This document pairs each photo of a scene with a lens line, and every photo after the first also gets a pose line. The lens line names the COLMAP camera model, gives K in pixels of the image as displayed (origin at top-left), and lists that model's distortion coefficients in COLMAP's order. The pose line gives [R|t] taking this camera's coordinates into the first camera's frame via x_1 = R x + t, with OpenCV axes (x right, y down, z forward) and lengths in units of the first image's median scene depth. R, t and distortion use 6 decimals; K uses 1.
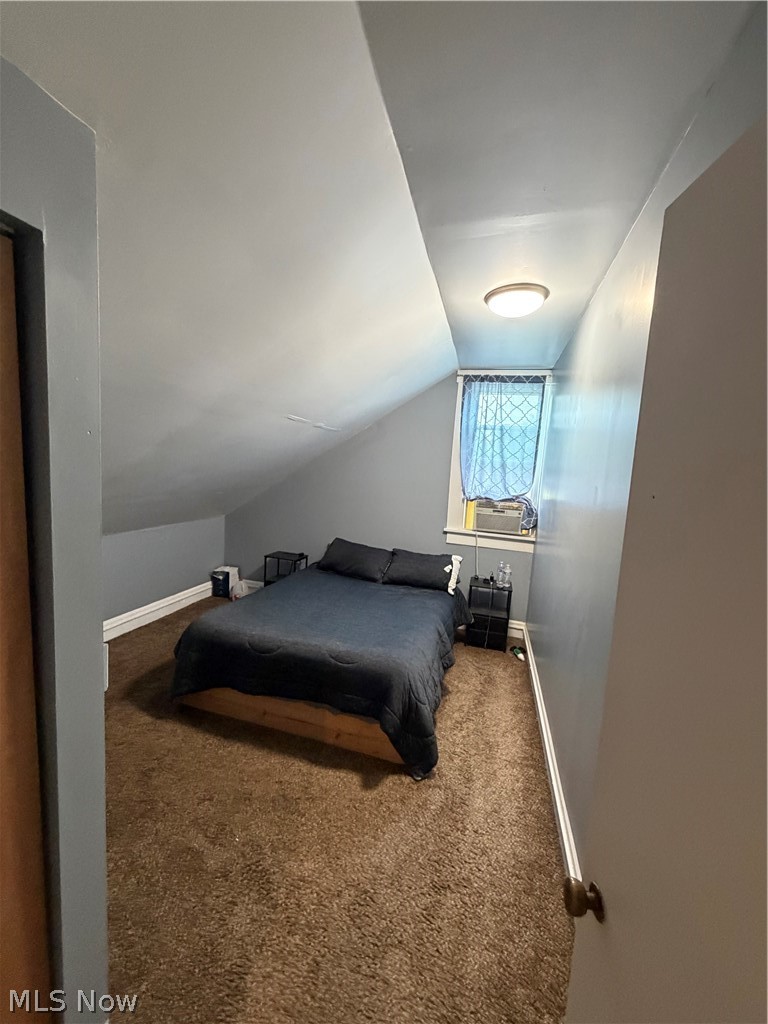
lens RADIAL K [[410.2, 0, 382.6], [0, 410.2, 510.8], [0, 0, 1]] dist [-0.000085, -0.000016]
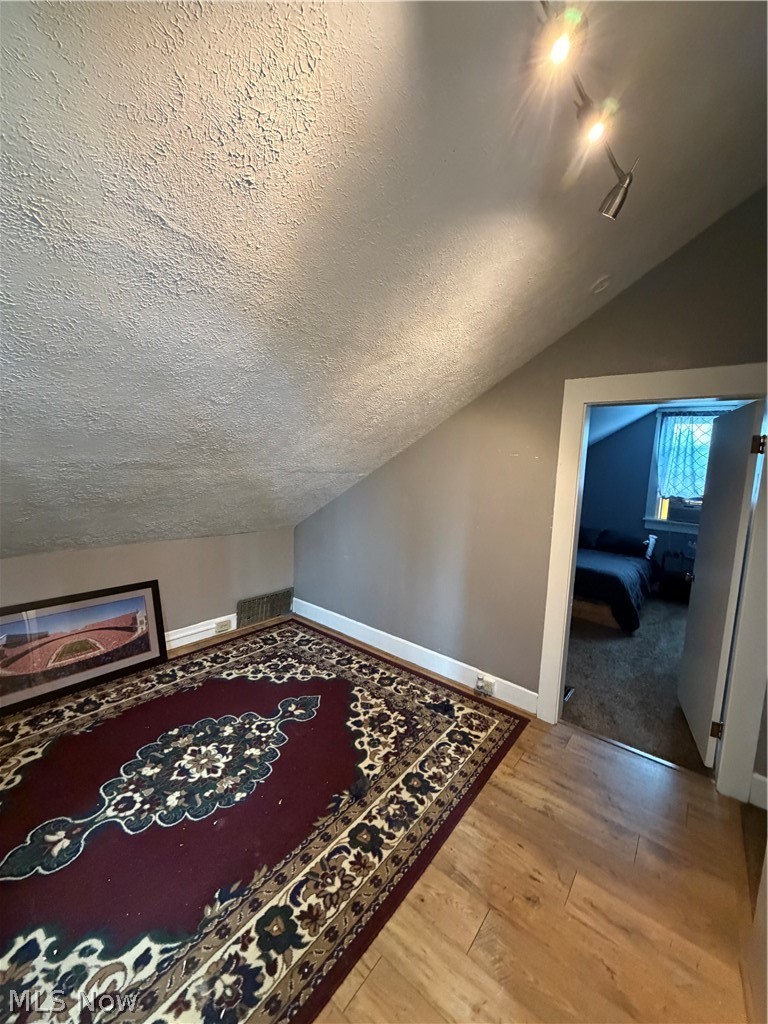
lens RADIAL K [[410.2, 0, 384.4], [0, 410.2, 511.6], [0, 0, 1]] dist [-0.000085, -0.000016]
pose [[0.920720, 0.027830, -0.389230, -0.133508], [-0.036754, 0.999204, -0.015498, 0.080795], [0.388489, 0.028575, 0.921010, -0.718275]]
